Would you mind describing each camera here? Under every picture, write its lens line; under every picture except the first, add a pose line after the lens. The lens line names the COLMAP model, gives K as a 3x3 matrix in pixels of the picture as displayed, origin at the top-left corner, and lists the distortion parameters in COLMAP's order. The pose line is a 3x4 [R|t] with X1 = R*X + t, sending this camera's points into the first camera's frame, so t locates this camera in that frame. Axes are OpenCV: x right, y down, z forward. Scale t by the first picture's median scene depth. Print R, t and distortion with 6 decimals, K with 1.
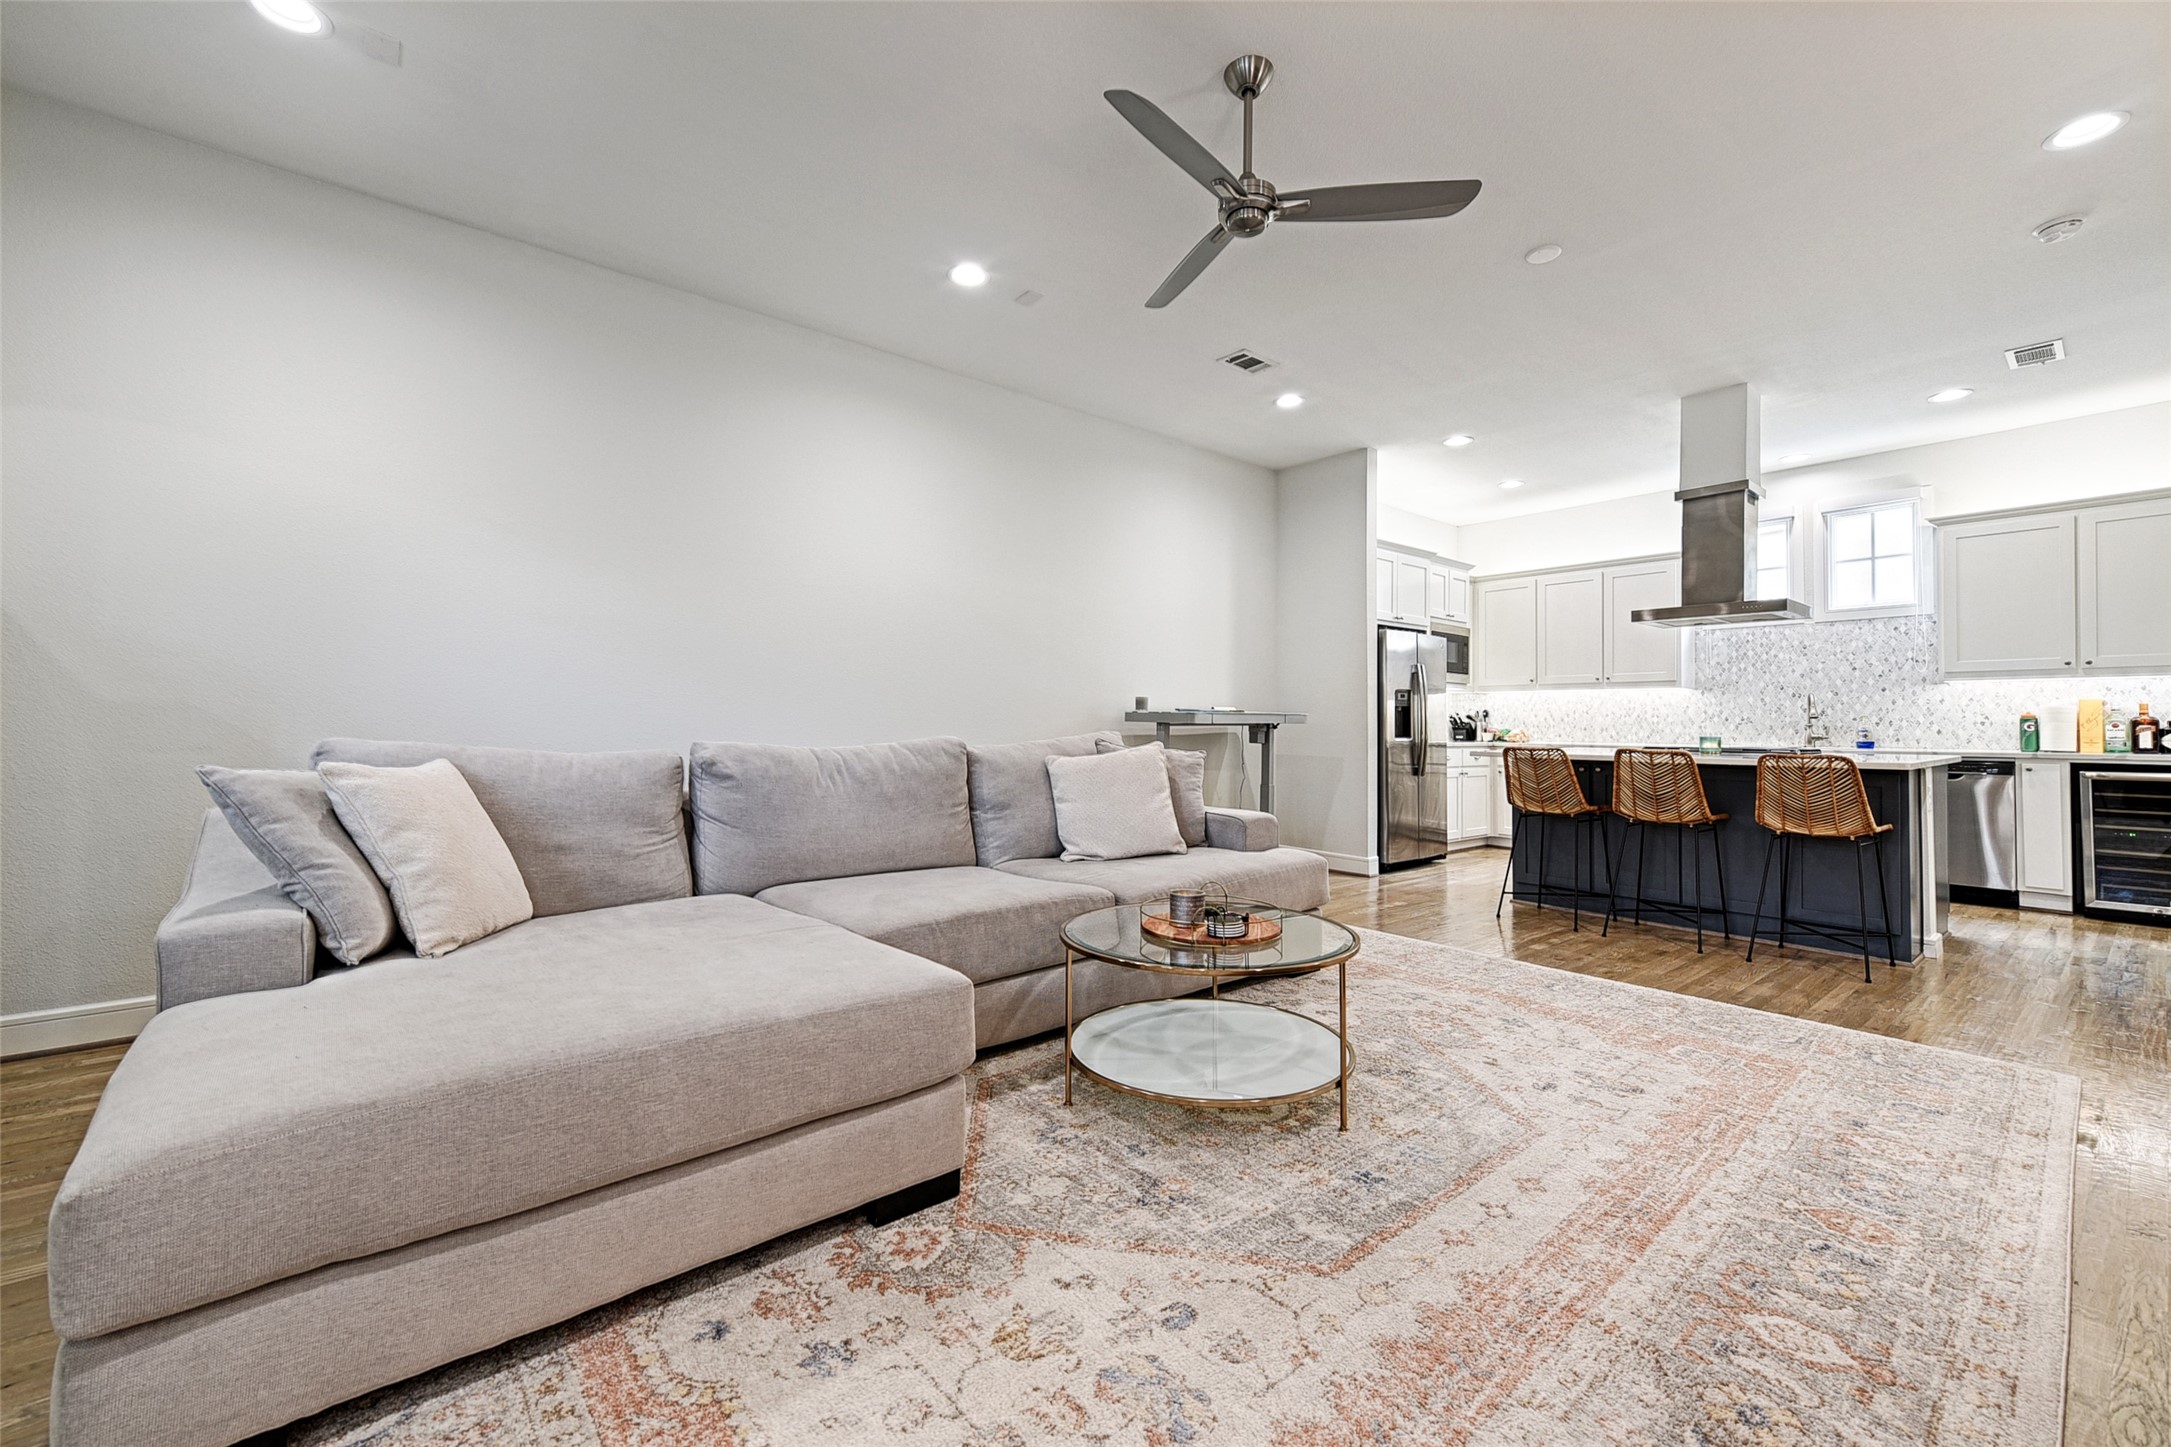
lens RADIAL K [[884.8, 0, 1082.5], [0, 884.8, 710.8], [0, 0, 1]] dist [0.007246, -0.000142]
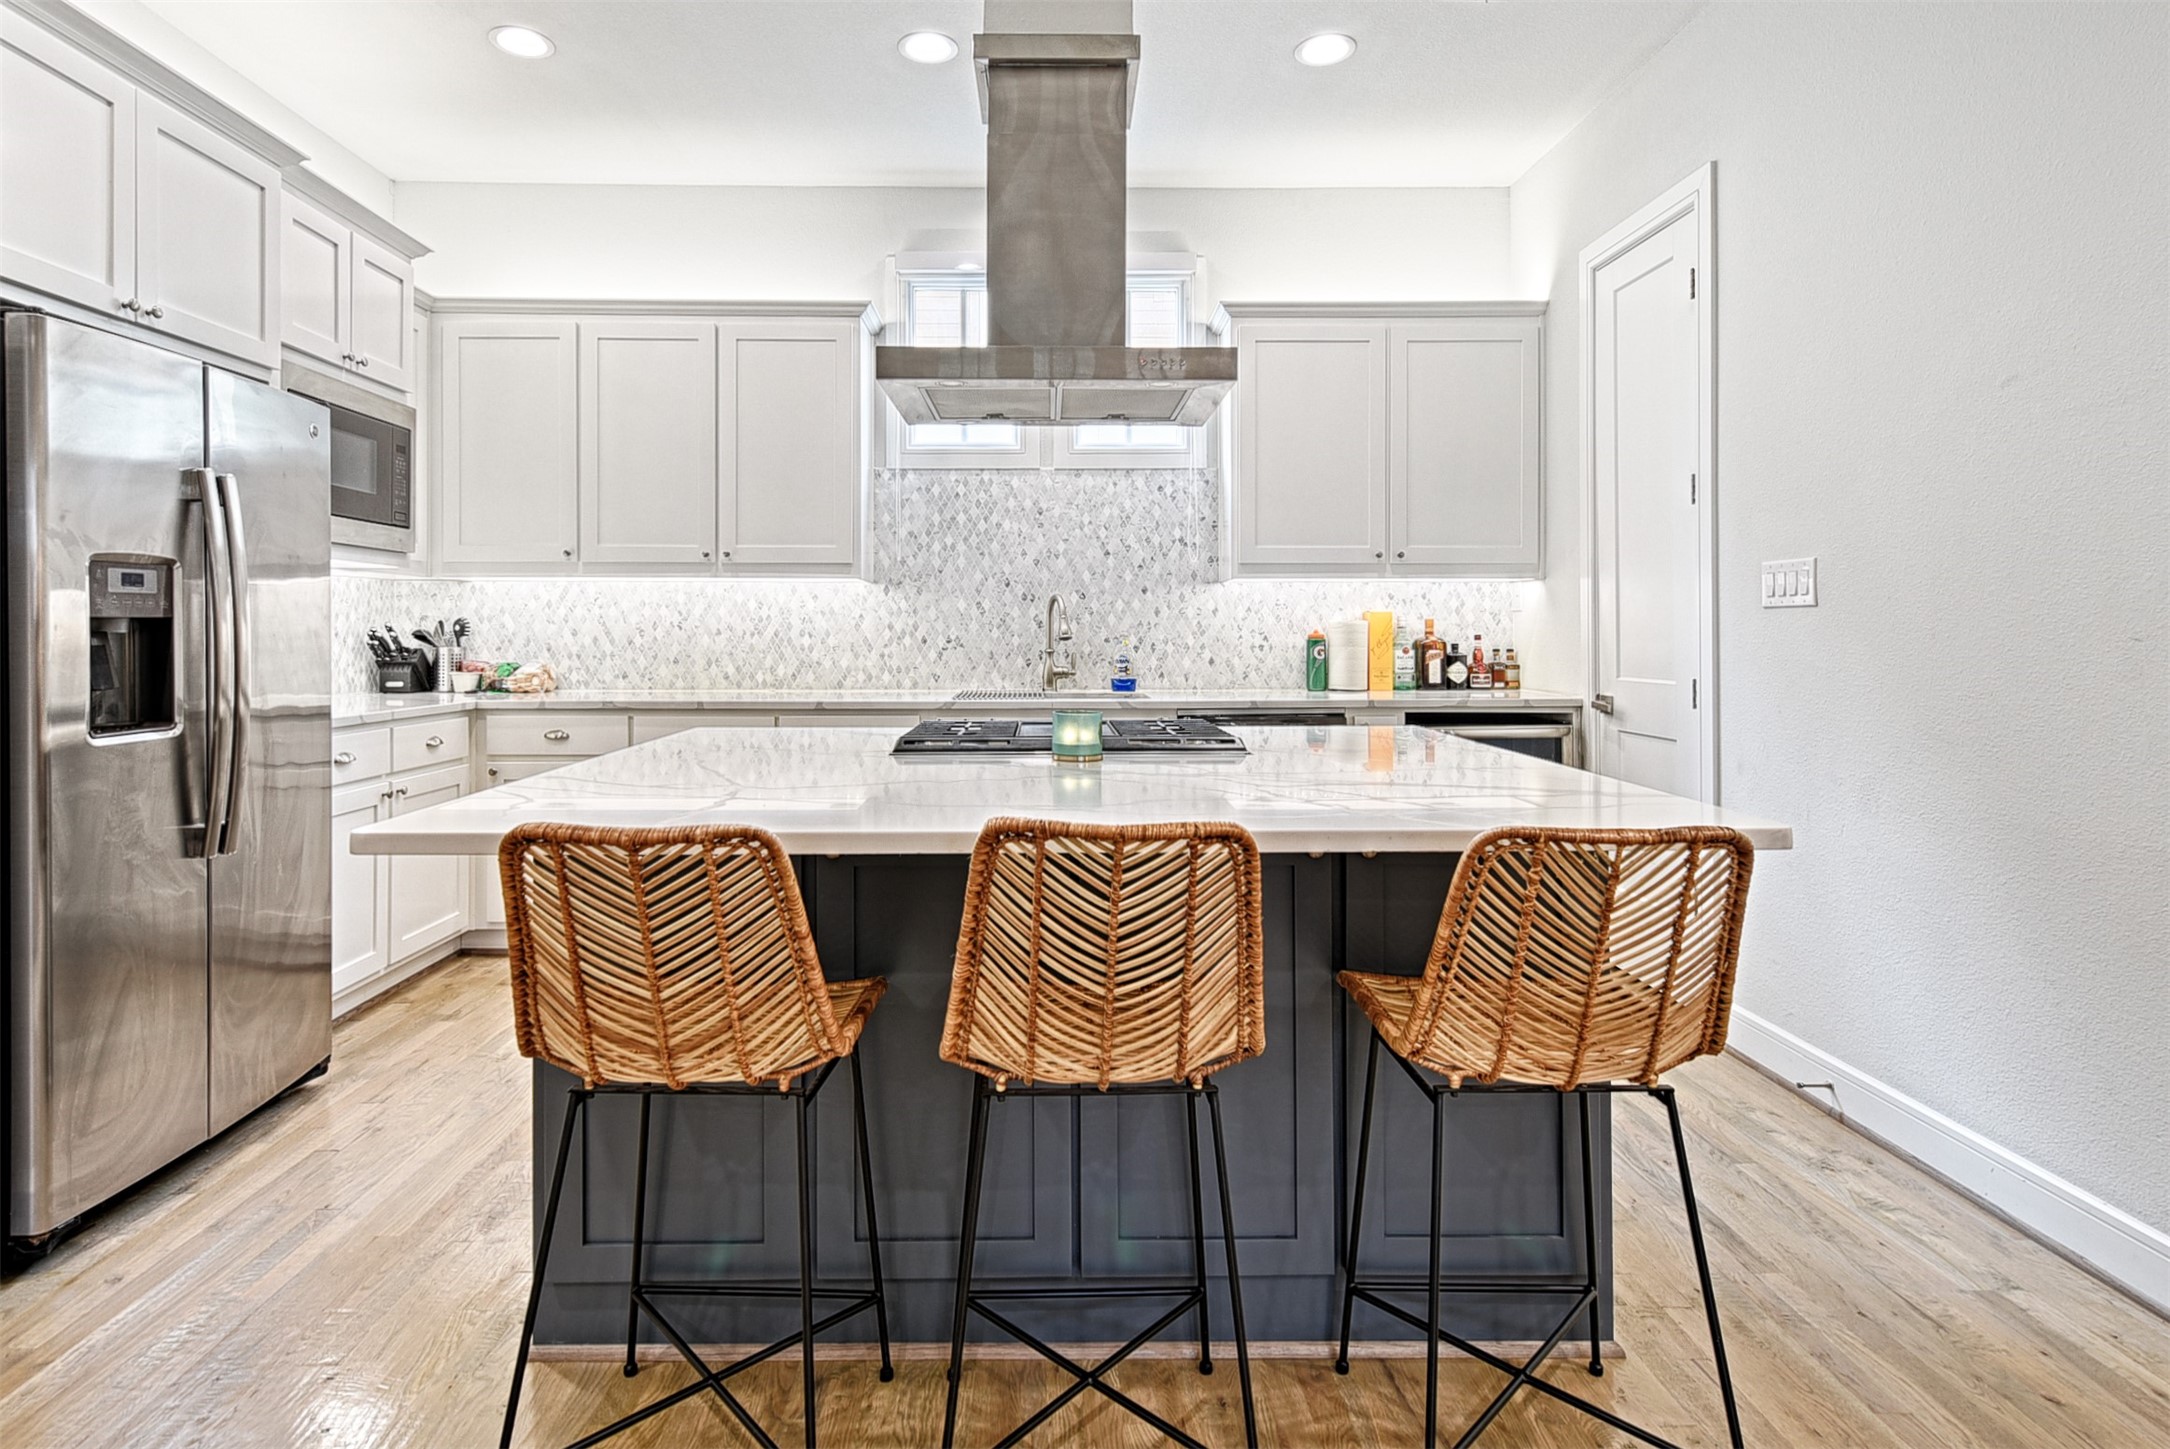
lens RADIAL K [[1150.4, 0, 1046.8], [0, 1150.4, 621.9], [0, 0, 1]] dist [0.026520, 0.000416]
pose [[0.633315, -0.001473, 0.773893, 0.269958], [-0.008547, 0.999924, 0.008898, -0.009199], [-0.773847, -0.012250, 0.633254, 0.571760]]
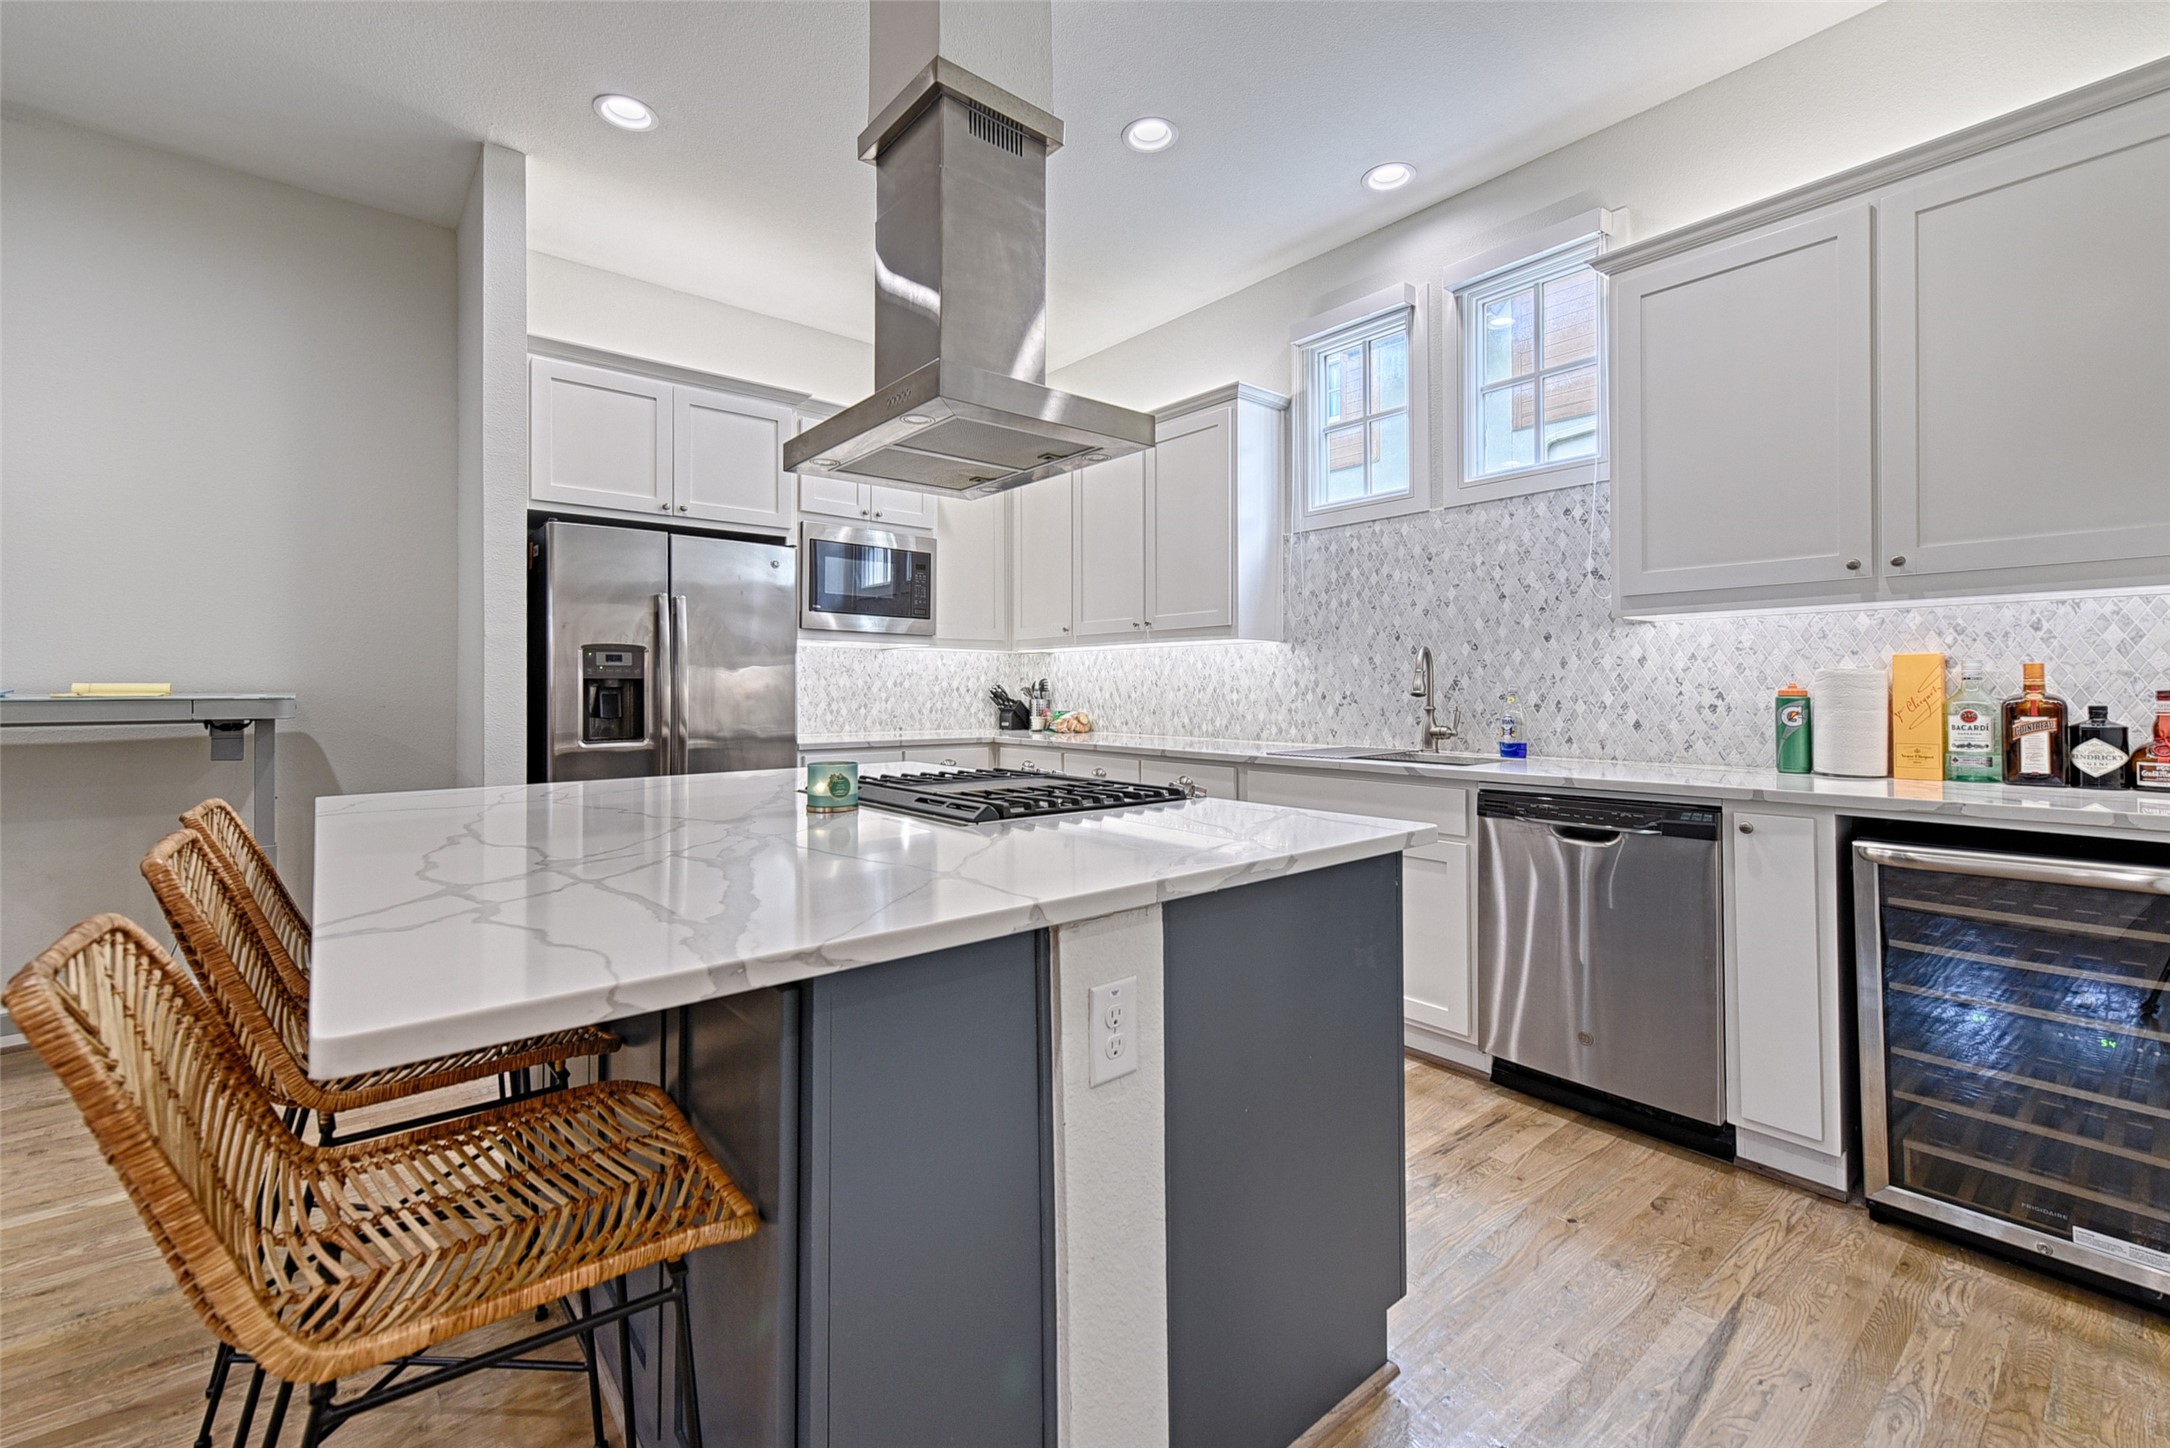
lens RADIAL K [[907.0, 0, 1076.6], [0, 907.0, 683.8], [0, 0, 1]] dist [0.012456, -0.004850]
pose [[0.999970, -0.006709, -0.003915, 0.648829], [0.006742, 0.999941, 0.008528, -0.004243], [0.003858, -0.008554, 0.999956, 0.501409]]
